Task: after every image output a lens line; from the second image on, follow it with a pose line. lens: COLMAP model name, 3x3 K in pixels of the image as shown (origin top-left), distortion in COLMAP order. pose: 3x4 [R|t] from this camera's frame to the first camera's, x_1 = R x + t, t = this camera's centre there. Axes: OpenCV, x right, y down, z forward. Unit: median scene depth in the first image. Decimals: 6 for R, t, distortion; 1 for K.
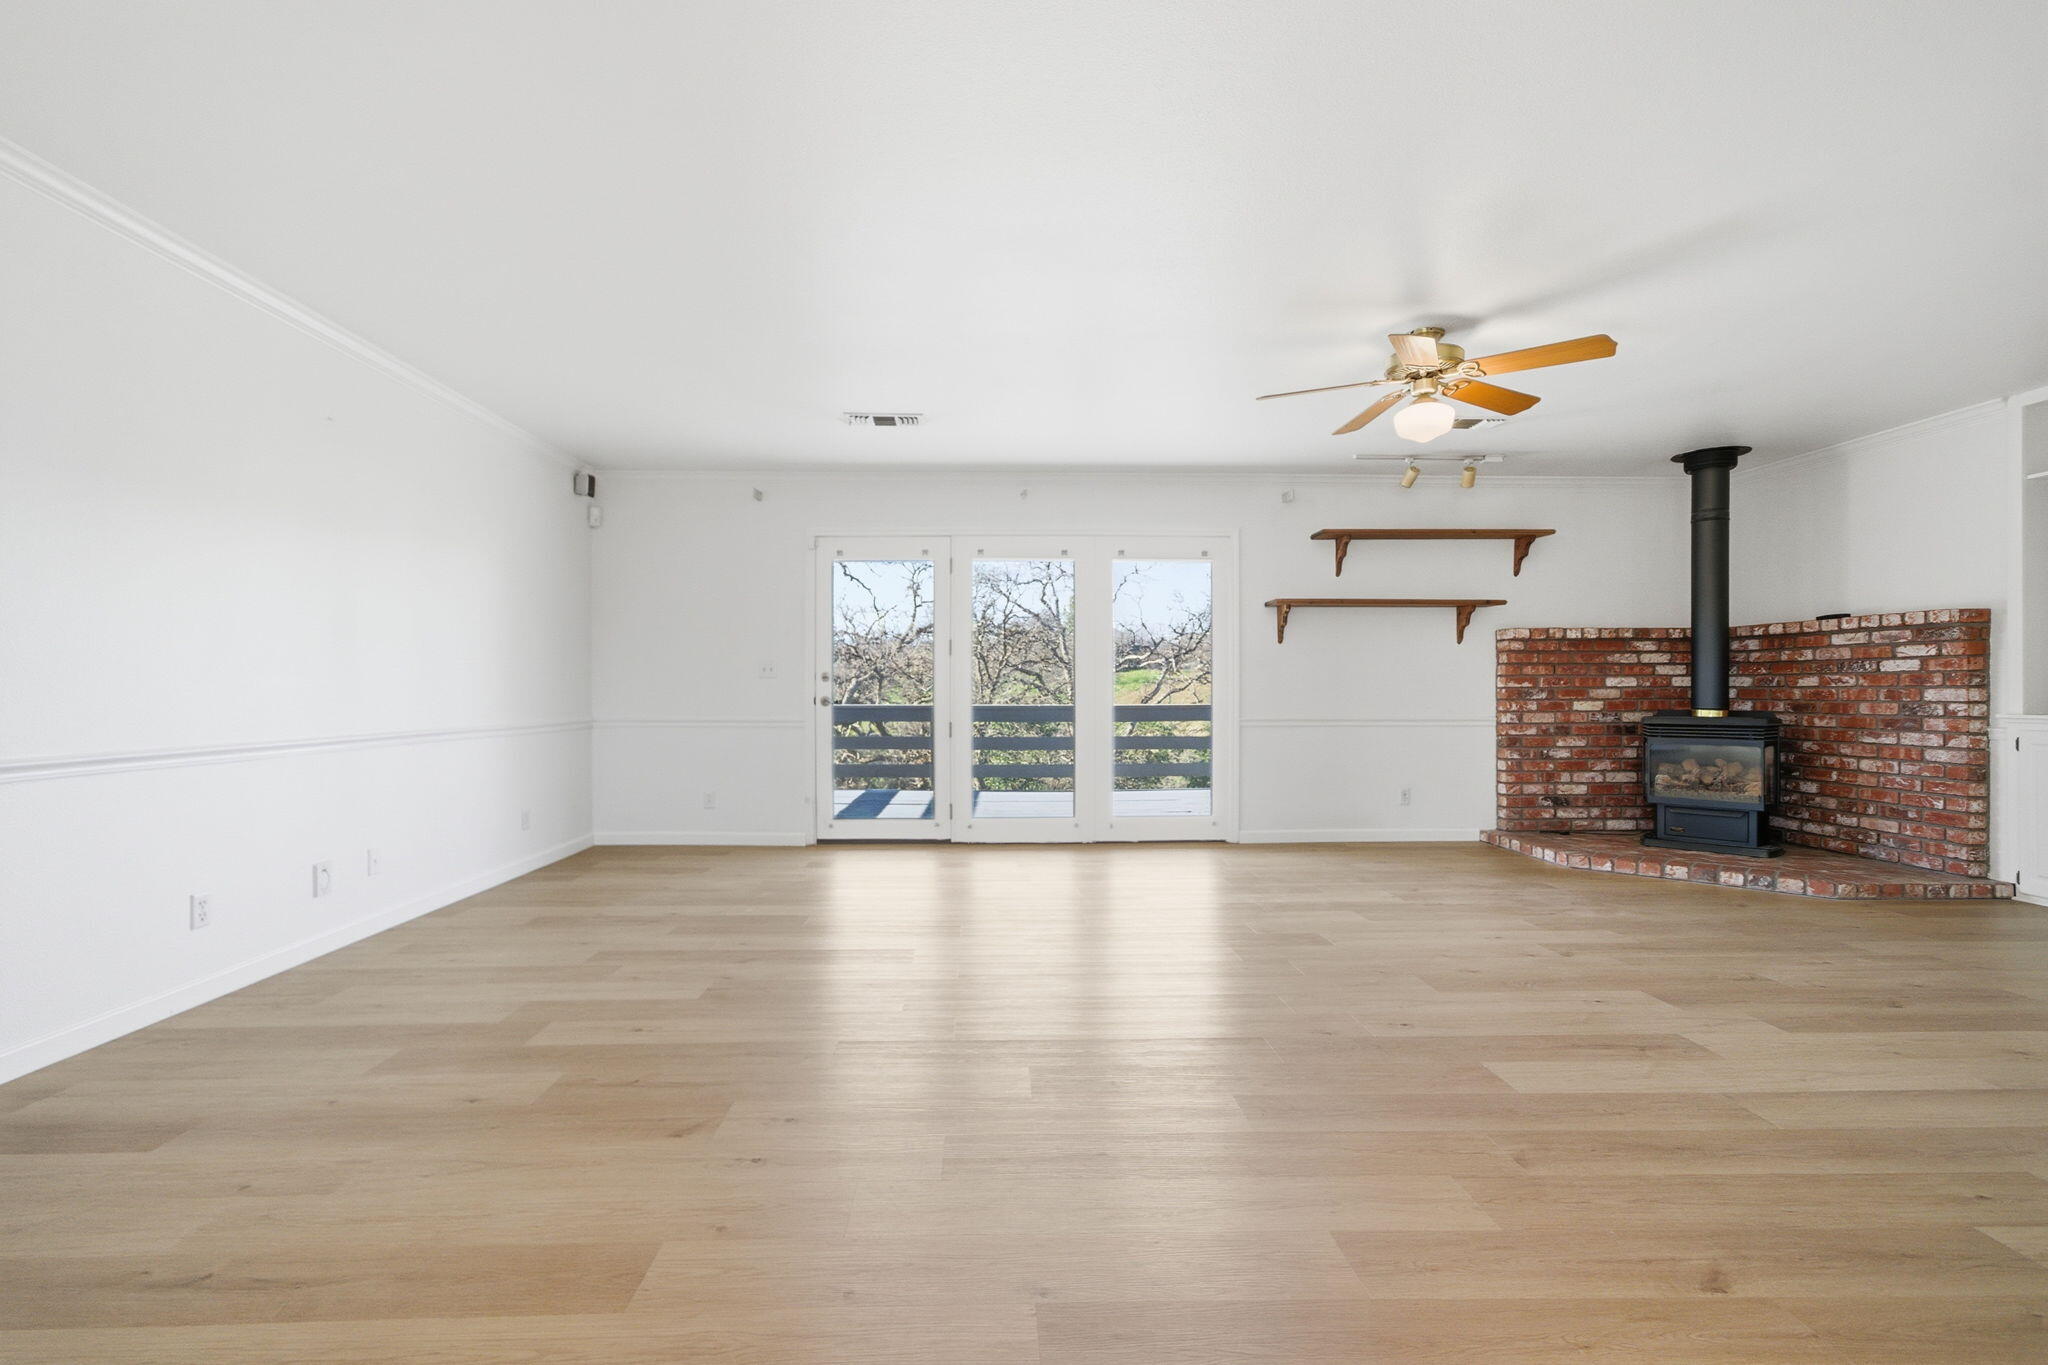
lens RADIAL K [[938.5, 0, 1024.0], [0, 938.5, 682.5], [0, 0, 1]] dist [0.036396, 0.020129]
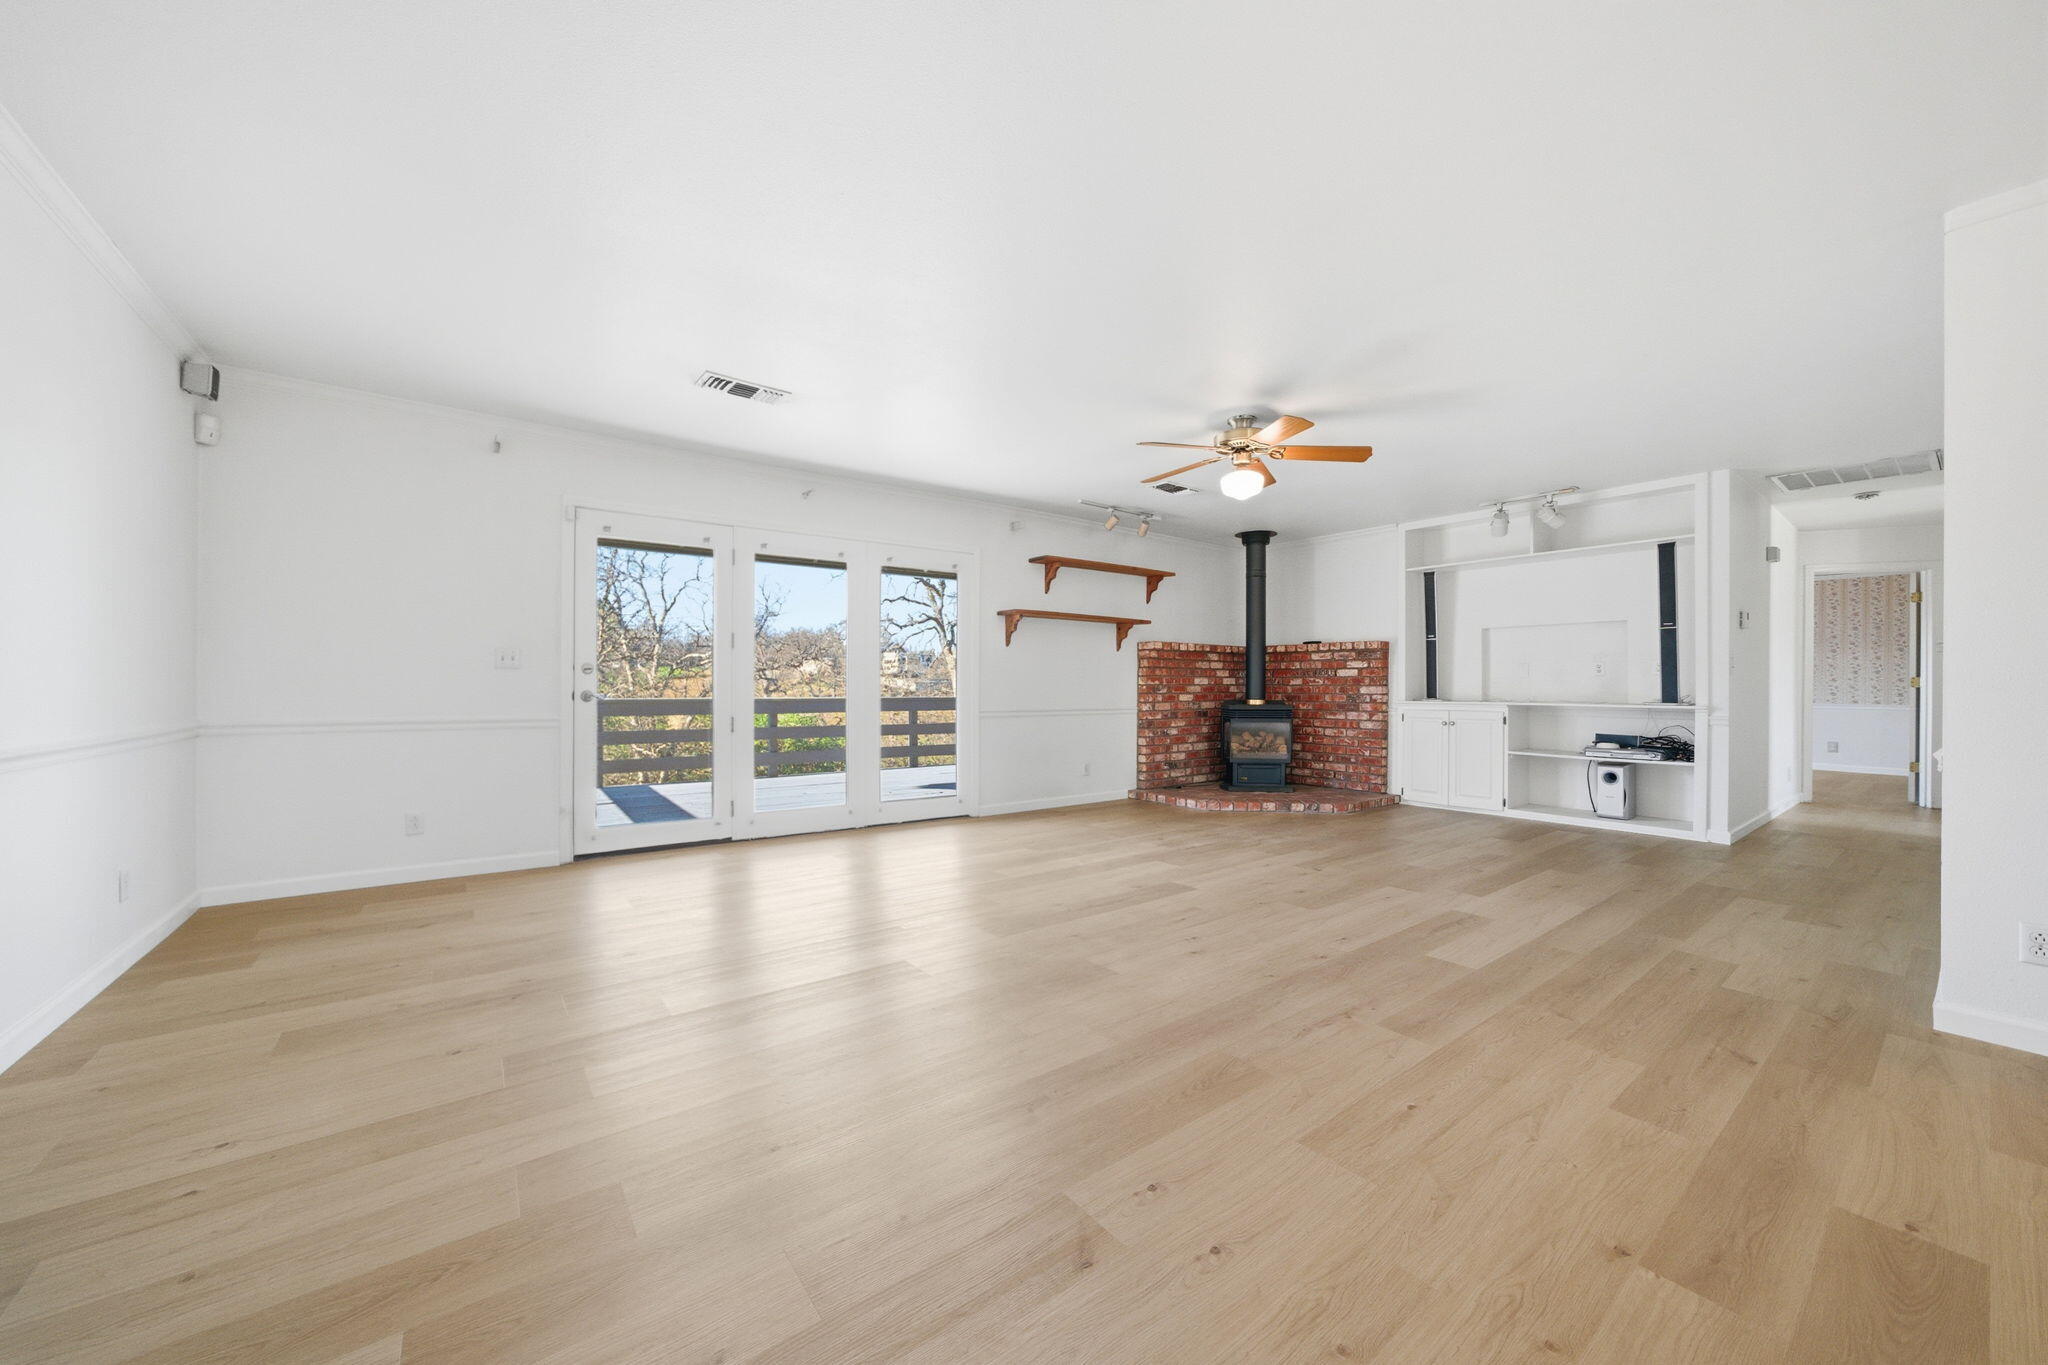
lens RADIAL K [[777.7, 0, 1024.0], [0, 777.7, 682.5], [0, 0, 1]] dist [0.008907, 0.000133]
pose [[0.814166, 0.006995, 0.580590, -0.315918], [-0.008797, 0.999961, 0.000288, 0.003721], [-0.580566, -0.005342, 0.814196, 0.202993]]
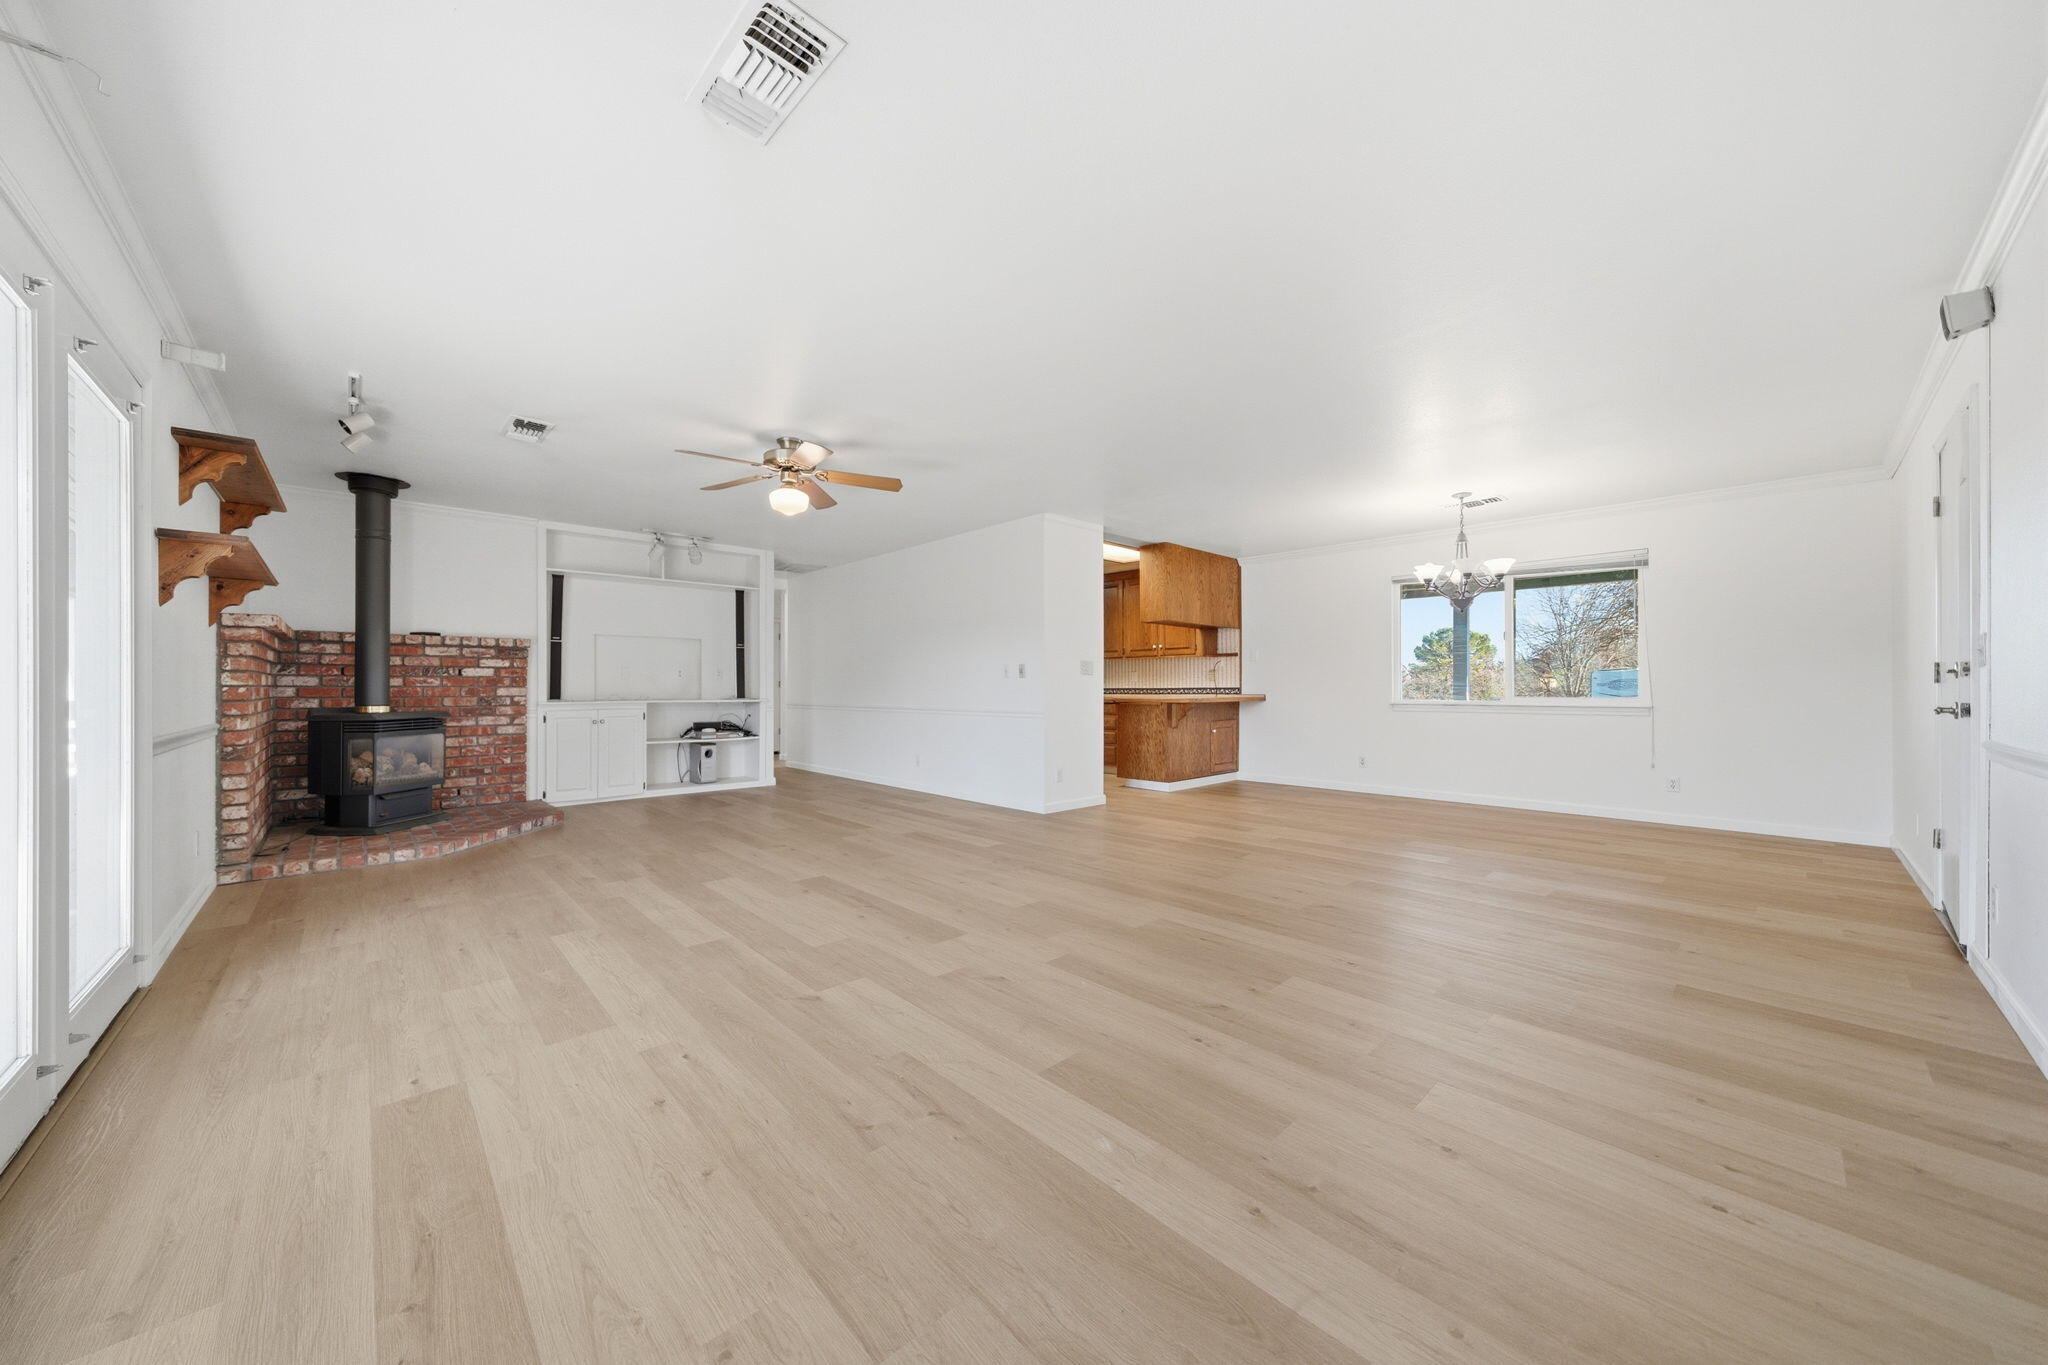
lens RADIAL K [[708.8, 0, 1024.0], [0, 708.8, 682.5], [0, 0, 1]] dist [-0.000723, -0.000039]
pose [[-0.665626, 0.011776, 0.746192, -0.418500], [-0.000092, 0.999874, -0.015861, 0.013958], [-0.746285, -0.010626, -0.665542, 0.995910]]
